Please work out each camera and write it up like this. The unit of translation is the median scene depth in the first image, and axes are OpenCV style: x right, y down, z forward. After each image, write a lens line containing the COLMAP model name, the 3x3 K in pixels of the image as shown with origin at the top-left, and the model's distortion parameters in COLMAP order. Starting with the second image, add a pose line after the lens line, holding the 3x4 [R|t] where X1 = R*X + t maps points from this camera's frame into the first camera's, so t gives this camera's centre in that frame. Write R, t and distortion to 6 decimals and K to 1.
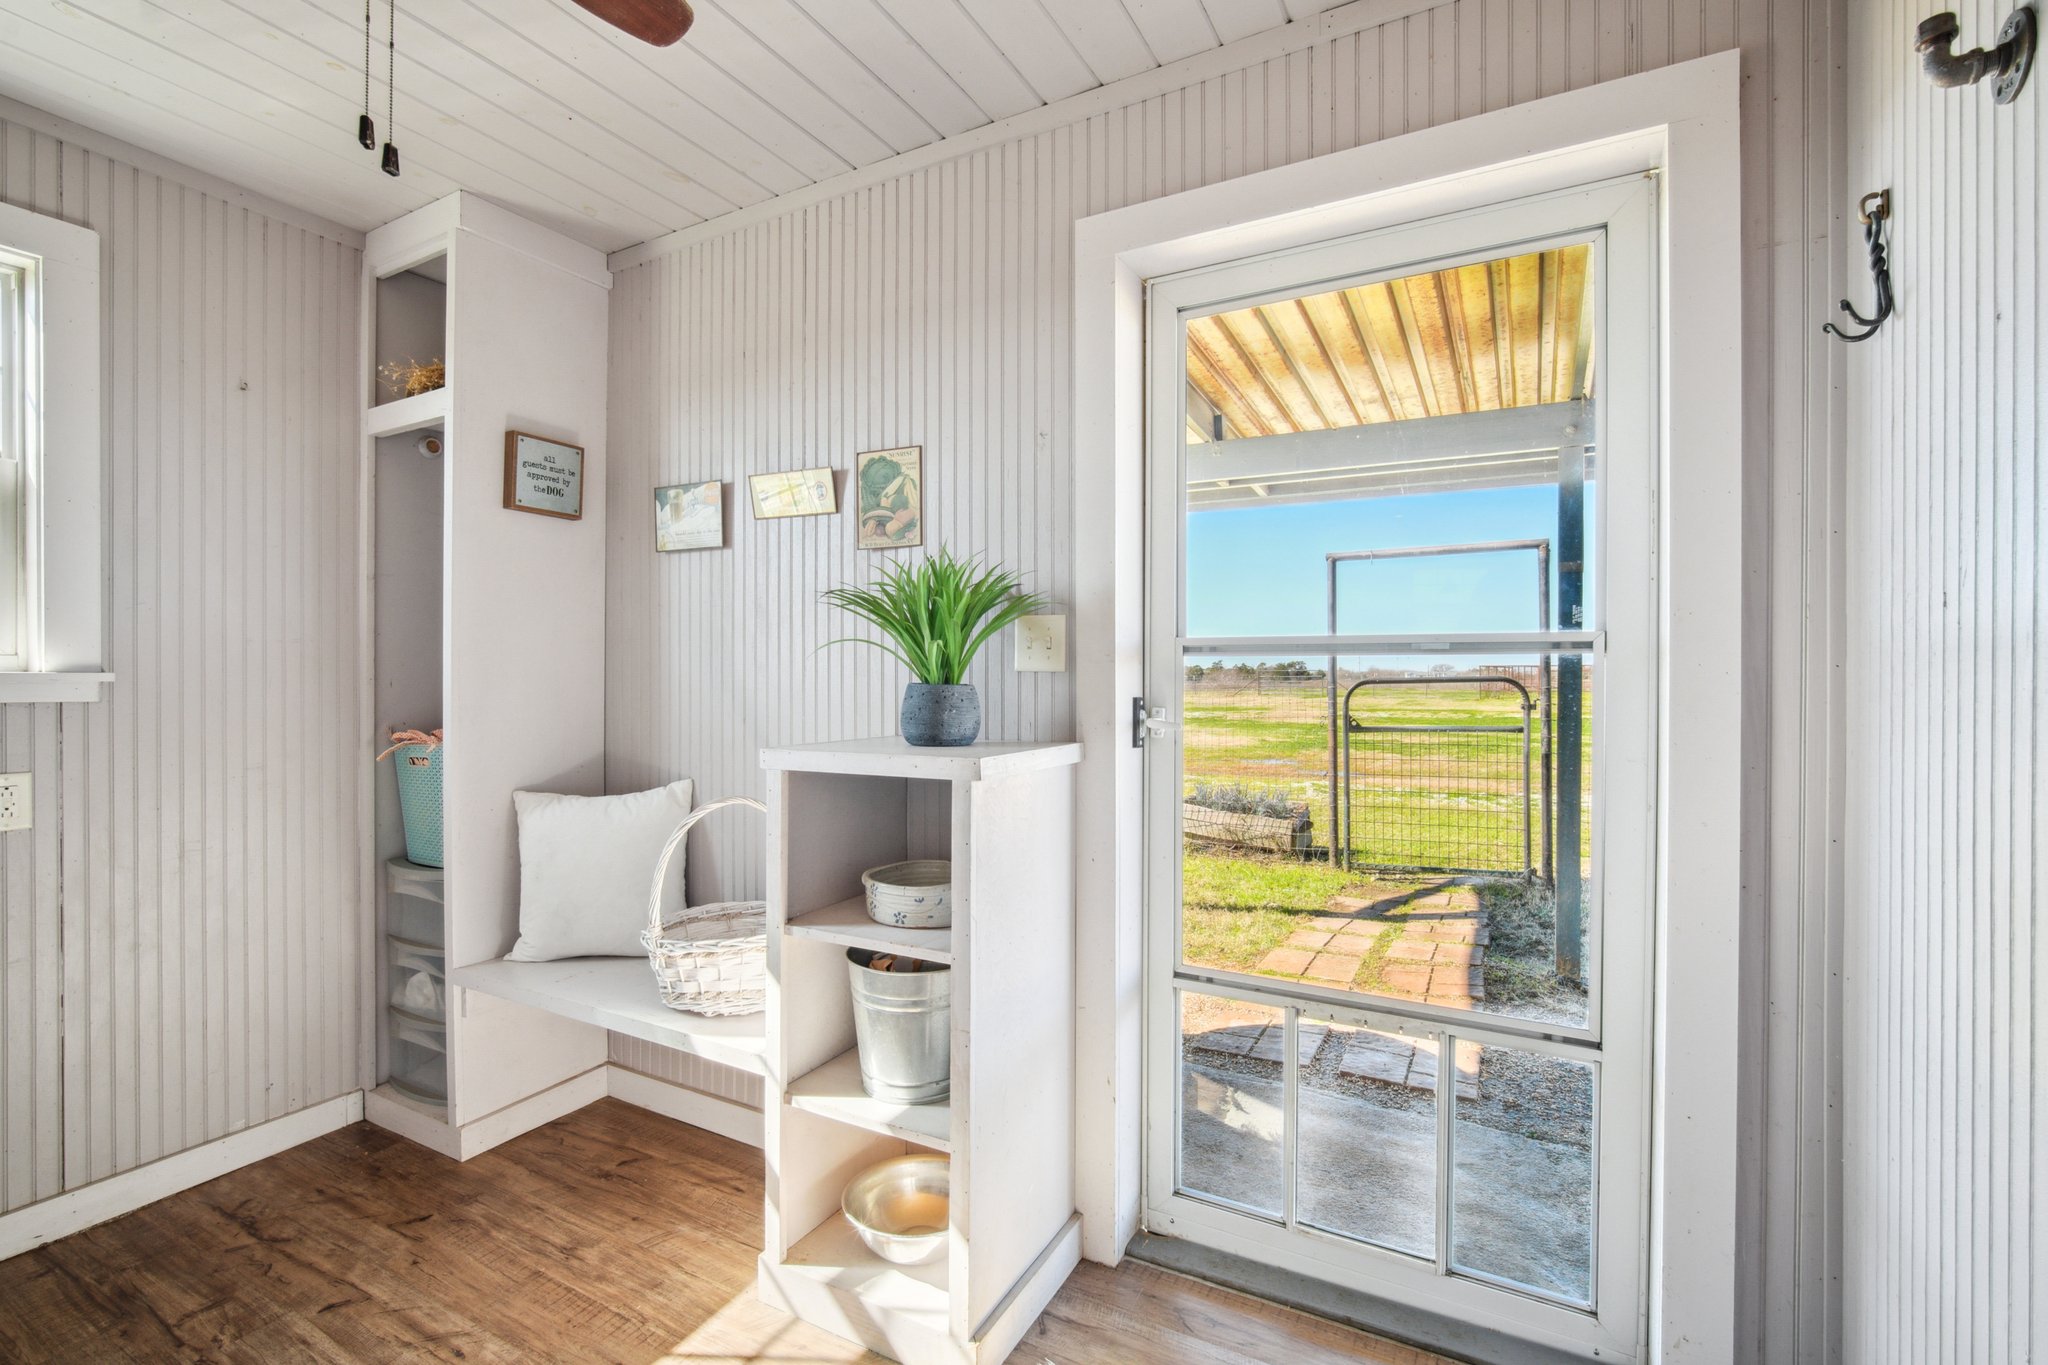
lens RADIAL K [[926.7, 0, 1036.6], [0, 926.7, 676.0], [0, 0, 1]] dist [-0.016022, 0.004855]
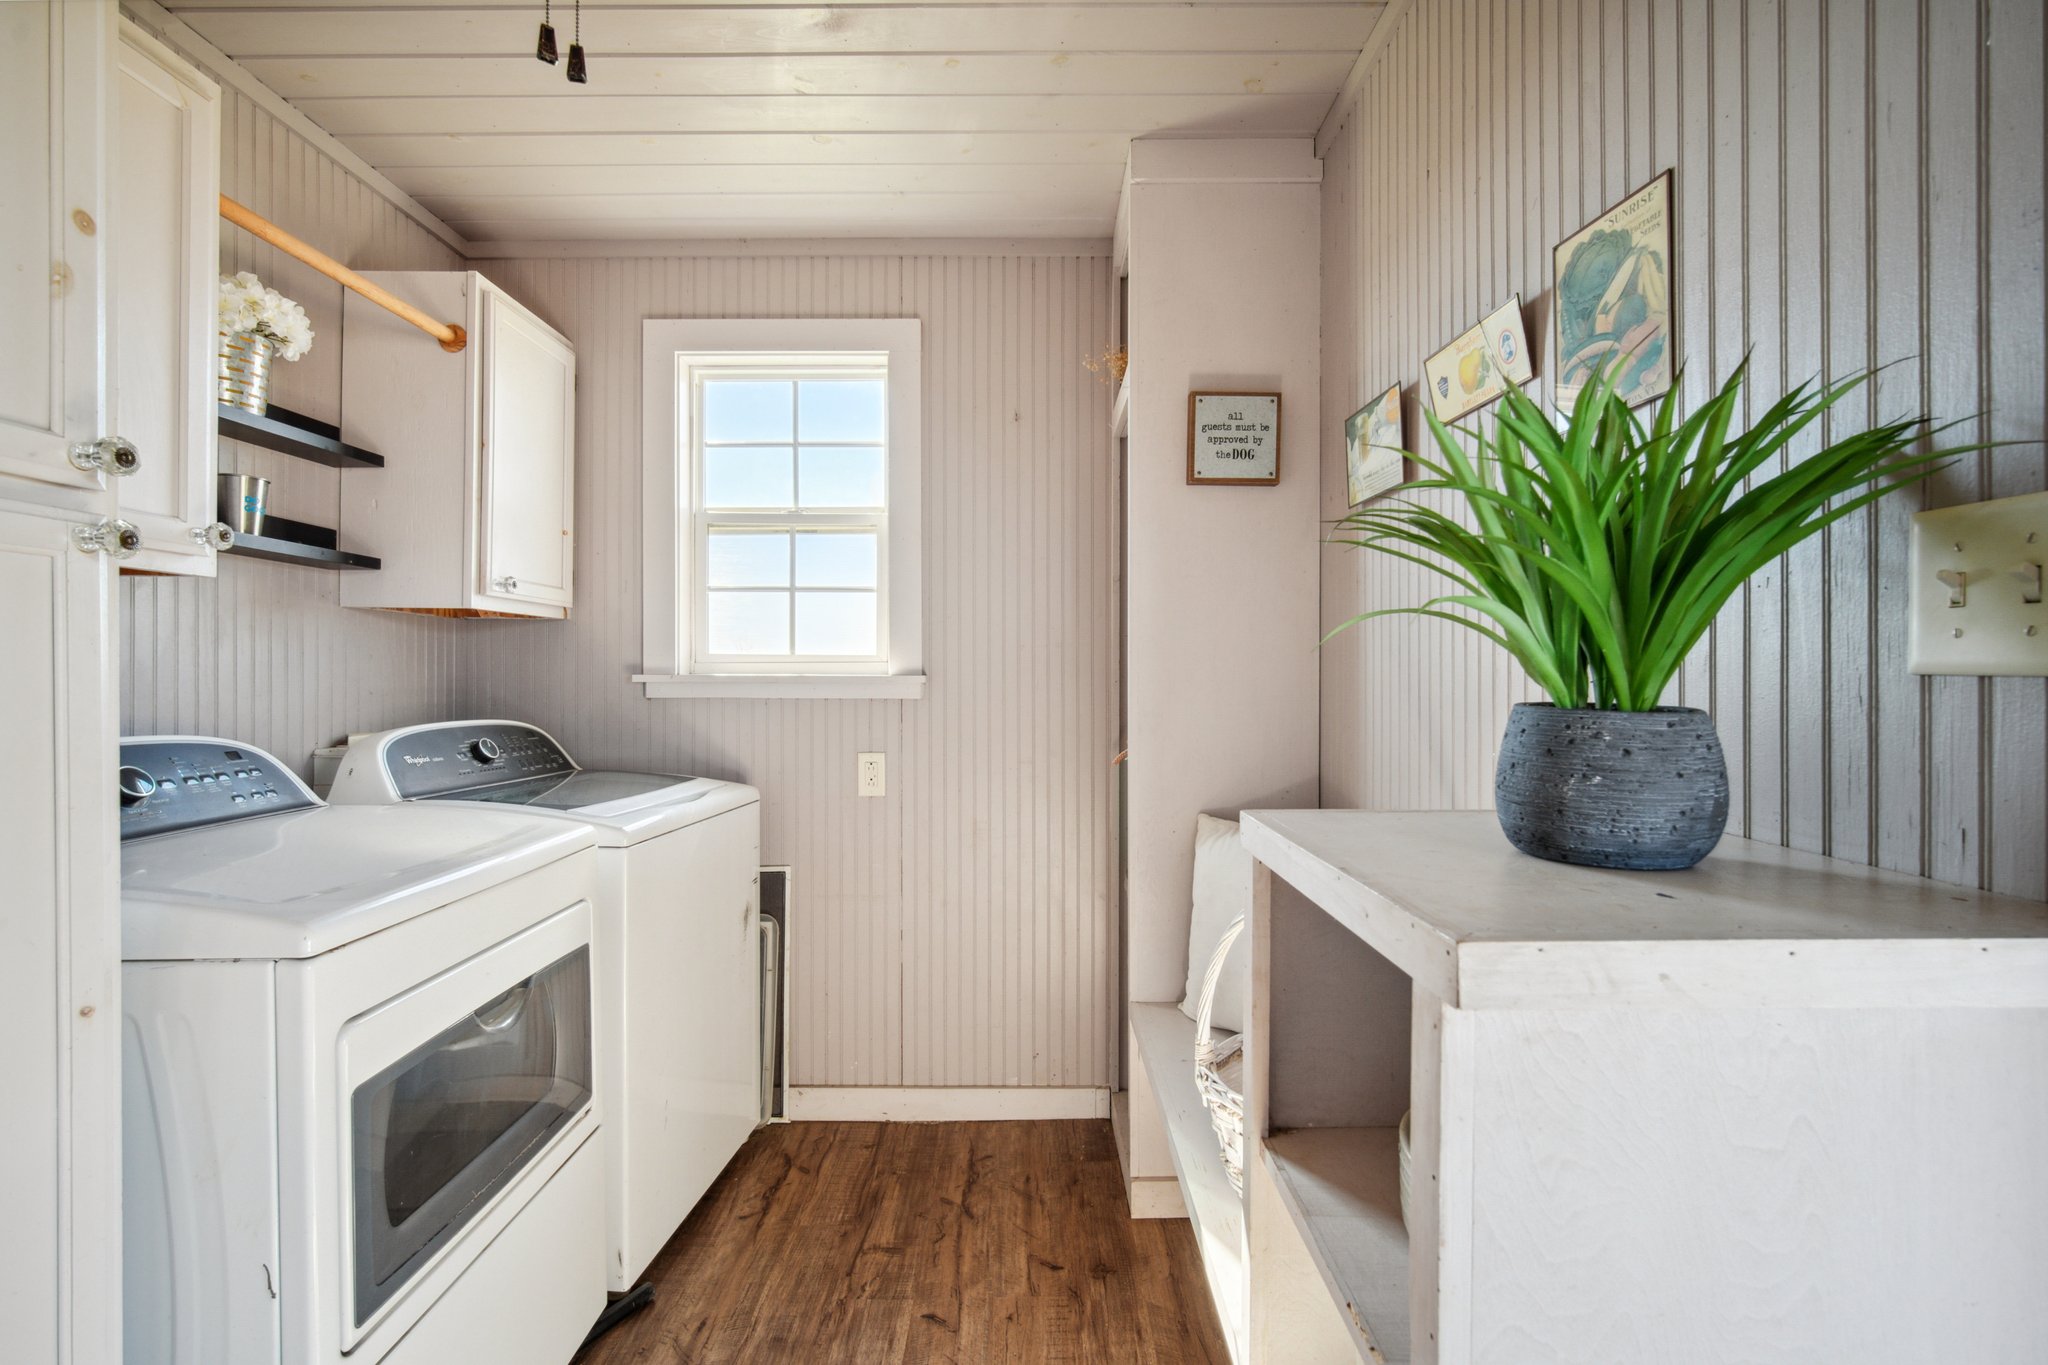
lens RADIAL K [[901.6, 0, 1034.3], [0, 901.6, 674.5], [0, 0, 1]] dist [-0.018587, 0.005281]
pose [[0.472560, -0.000466, -0.881299, 0.108292], [0.001181, 0.999999, 0.000105, -0.004870], [0.881298, -0.001091, 0.472560, 0.521535]]
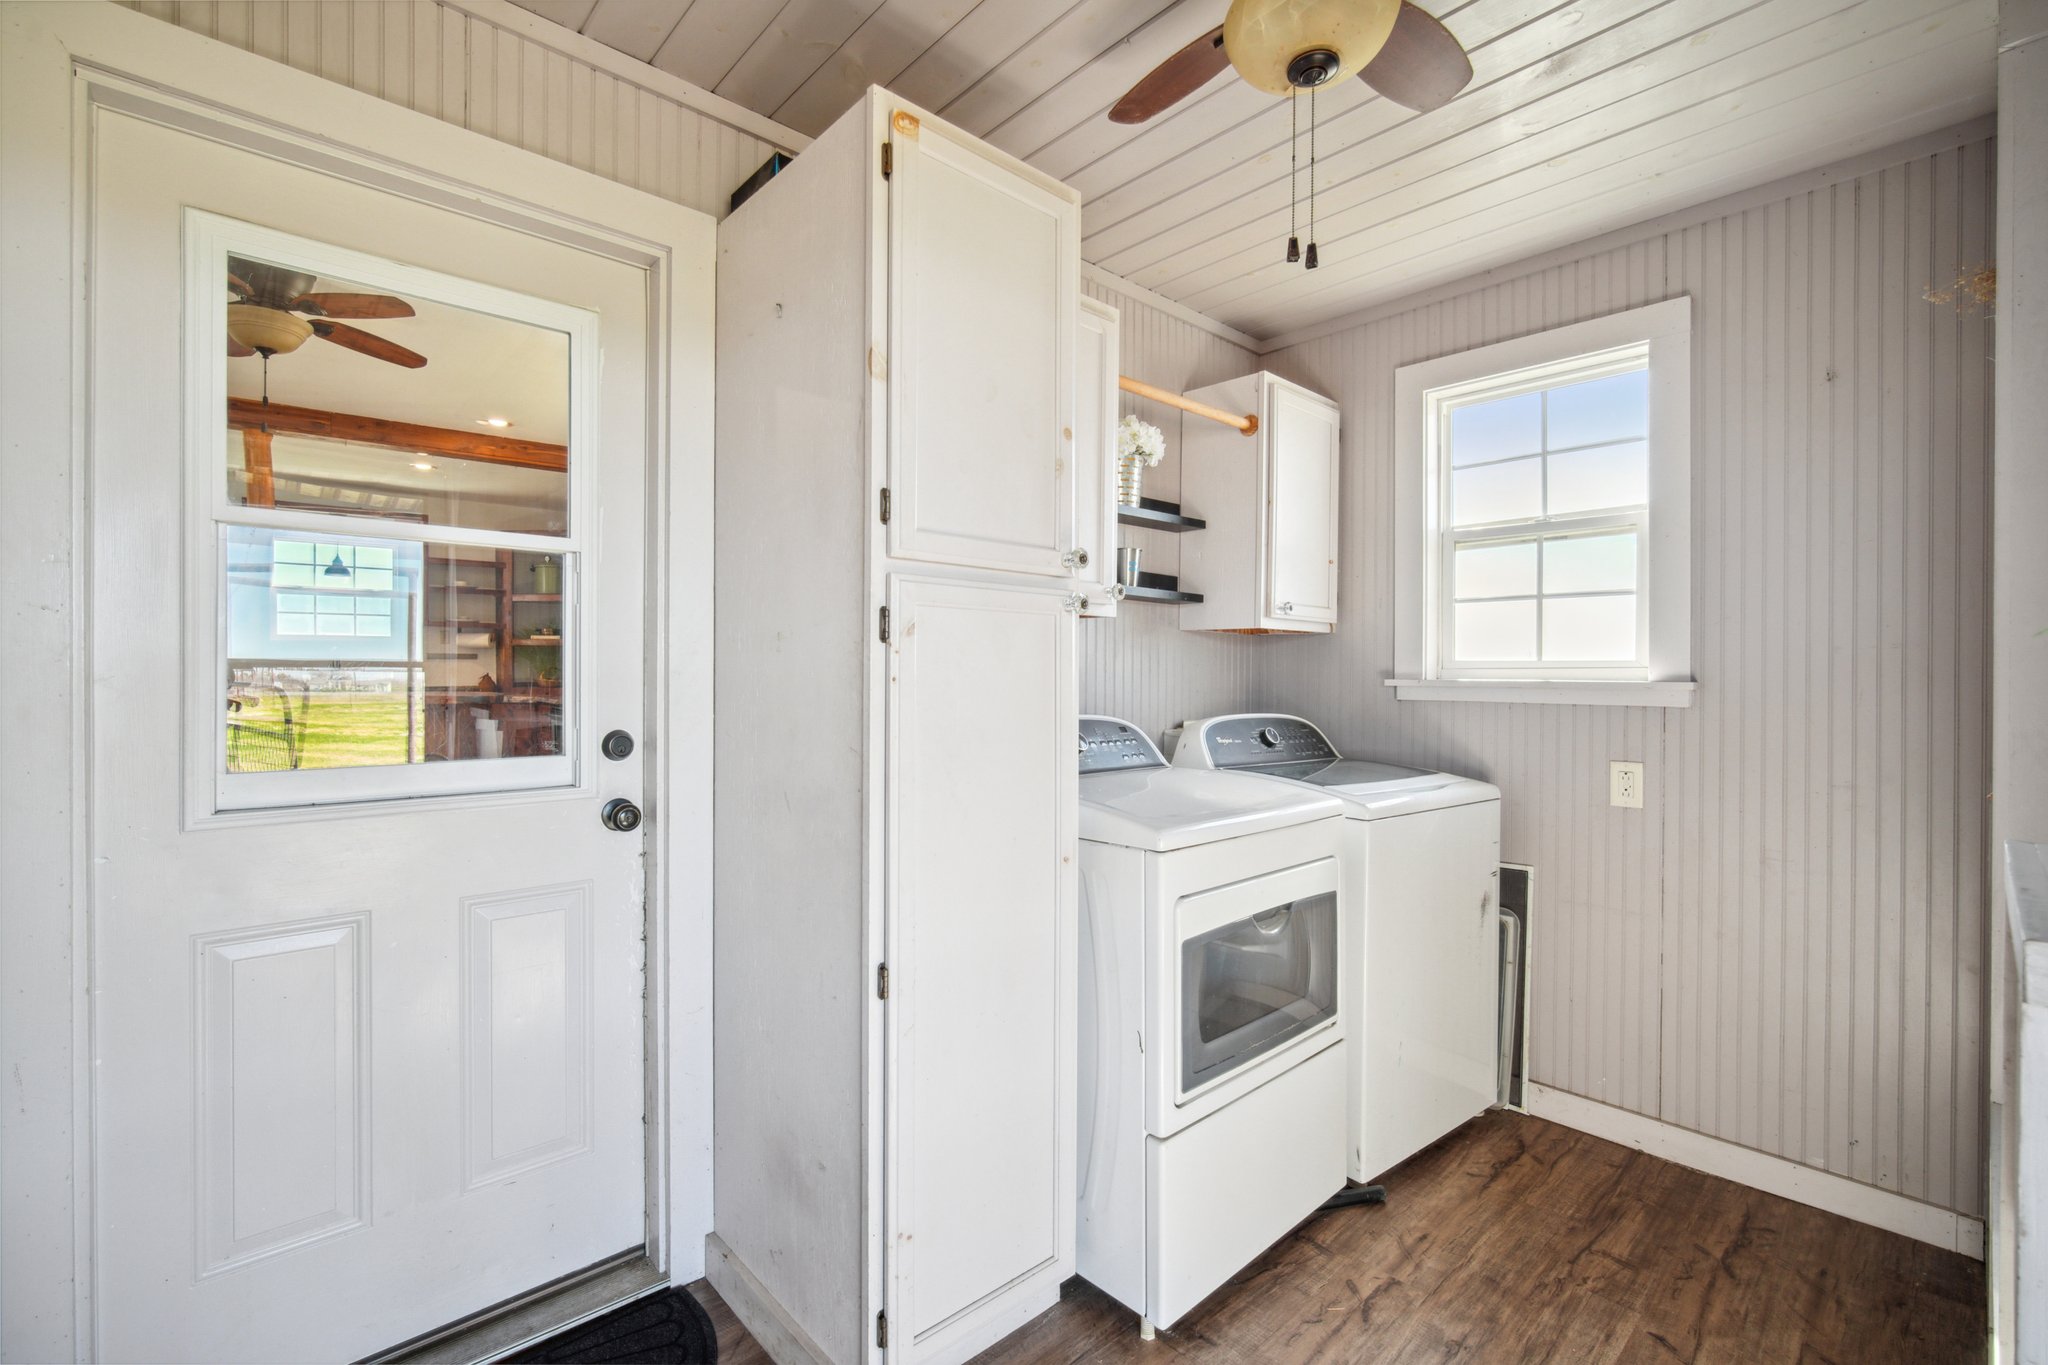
lens RADIAL K [[898.1, 0, 1024.0], [0, 898.1, 682.5], [0, 0, 1]] dist [0.001768, 0.000558]
pose [[-0.334553, 0.003596, -0.942370, 0.282219], [-0.004834, 0.999973, 0.005532, -0.005234], [0.942365, 0.006406, -0.334527, 0.552830]]
